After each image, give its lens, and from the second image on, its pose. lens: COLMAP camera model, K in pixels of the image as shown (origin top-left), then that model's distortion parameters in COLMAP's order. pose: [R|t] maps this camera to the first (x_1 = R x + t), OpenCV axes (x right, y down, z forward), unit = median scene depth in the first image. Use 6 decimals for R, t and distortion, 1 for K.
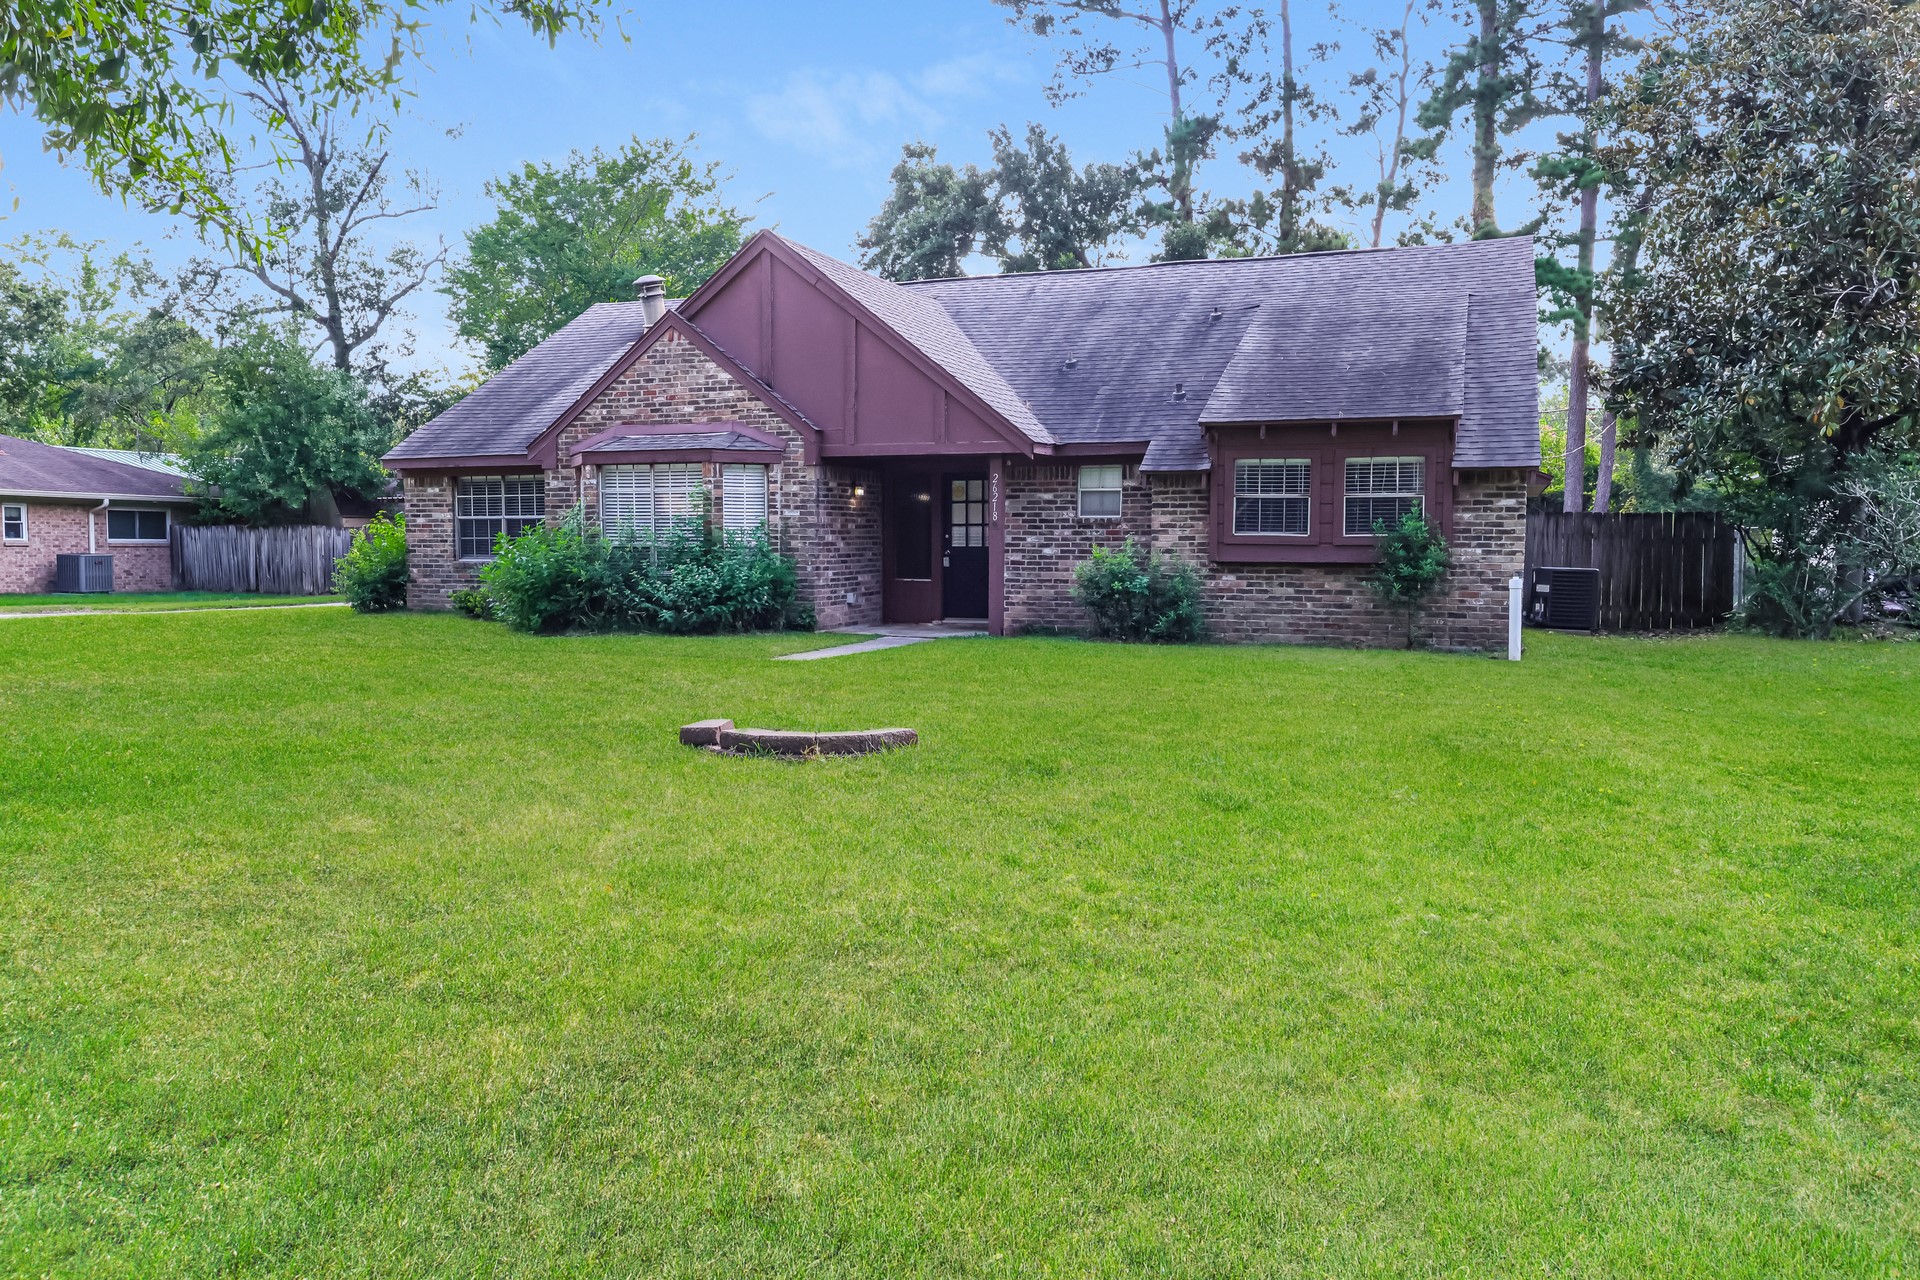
lens RADIAL K [[1398.0, 0, 960.0], [0, 1398.0, 640.0], [0, 0, 1]] dist [0.006276, 0.001850]
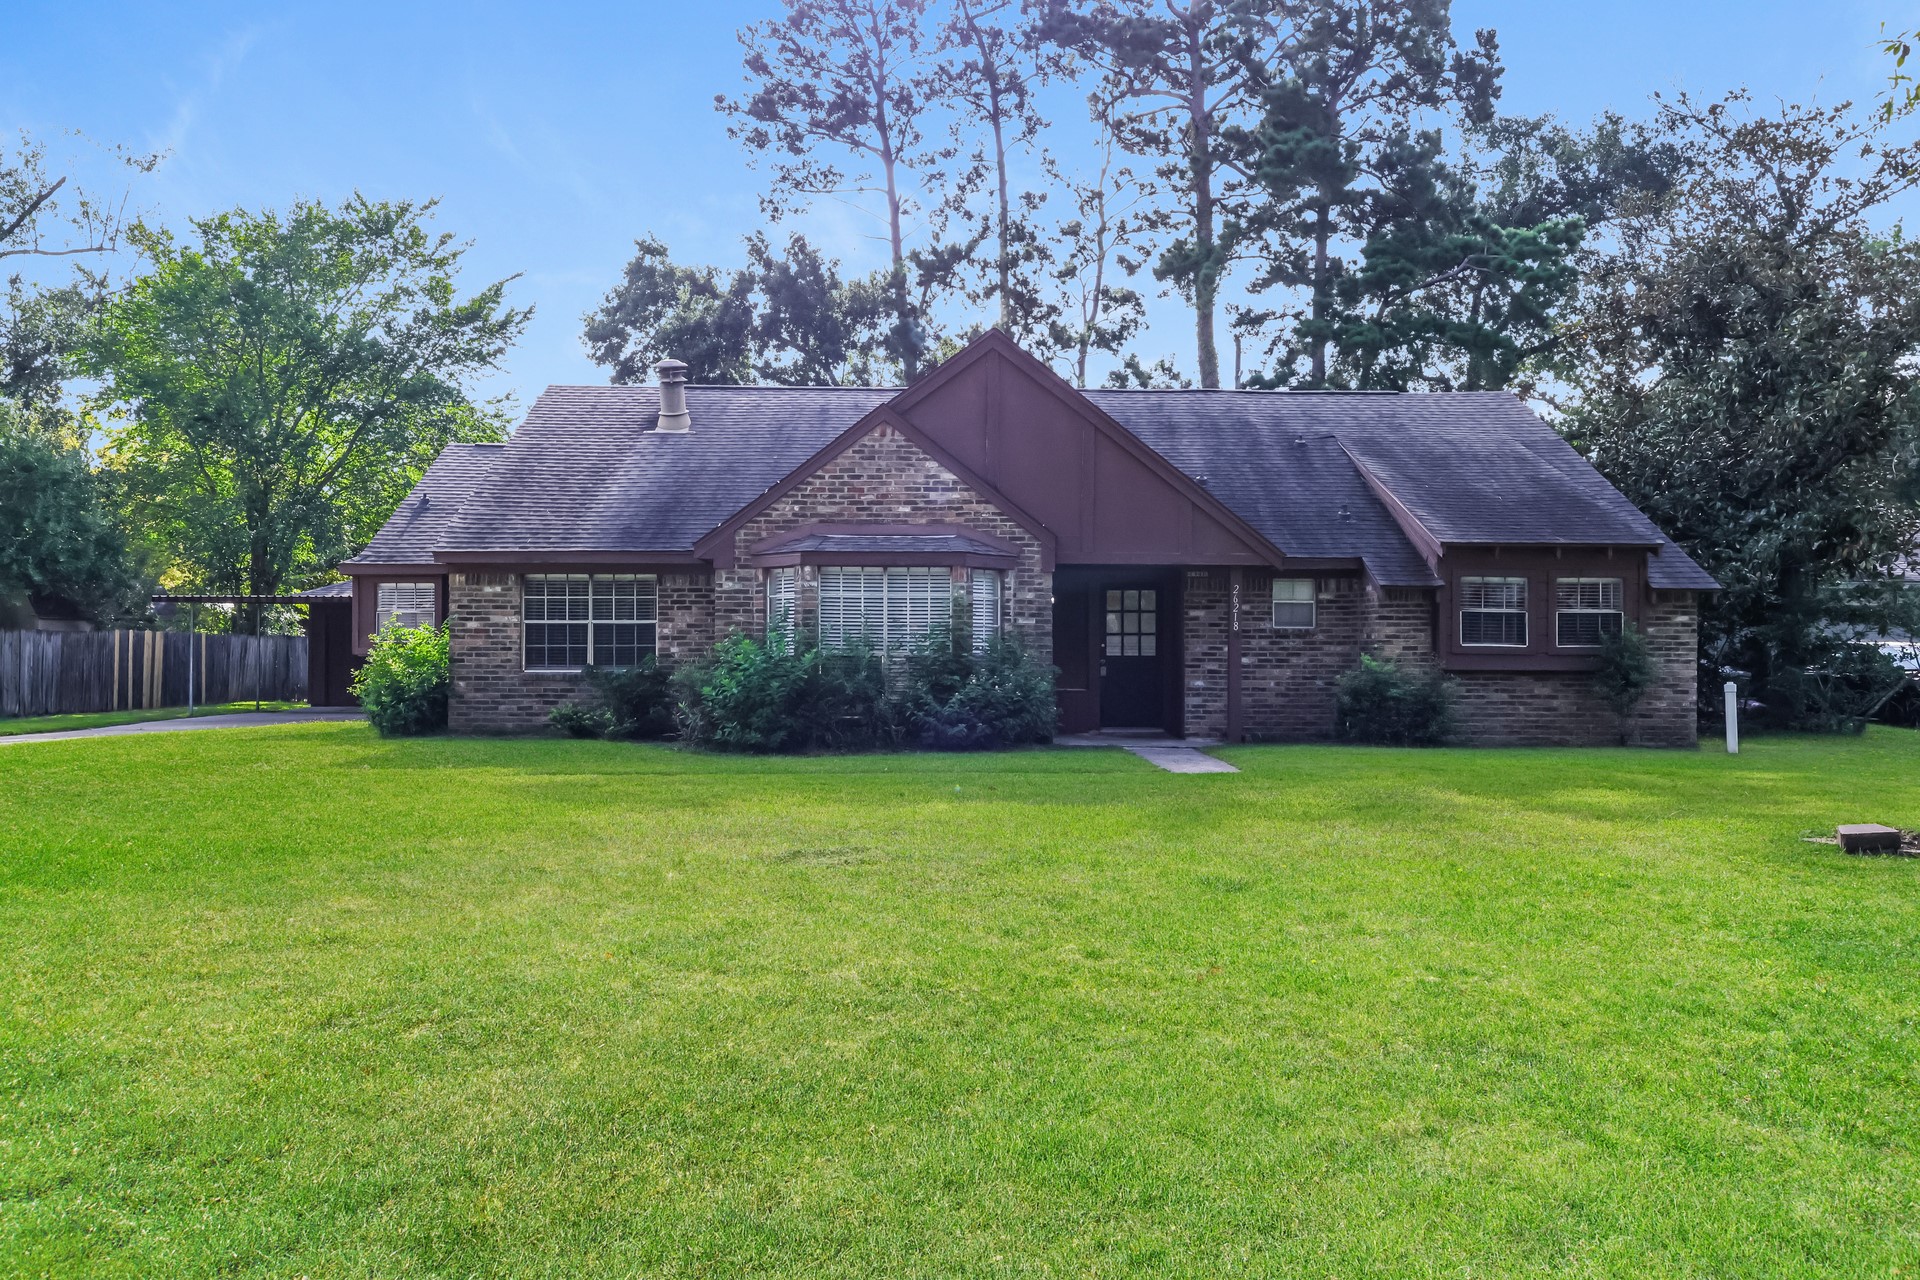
lens RADIAL K [[1398.0, 0, 960.0], [0, 1398.0, 640.0], [0, 0, 1]] dist [0.006276, 0.001850]
pose [[0.921475, 0.005249, 0.388402, -0.536959], [0.025175, 0.996999, -0.073203, -0.008483], [-0.387620, 0.077233, 0.918578, 0.135734]]
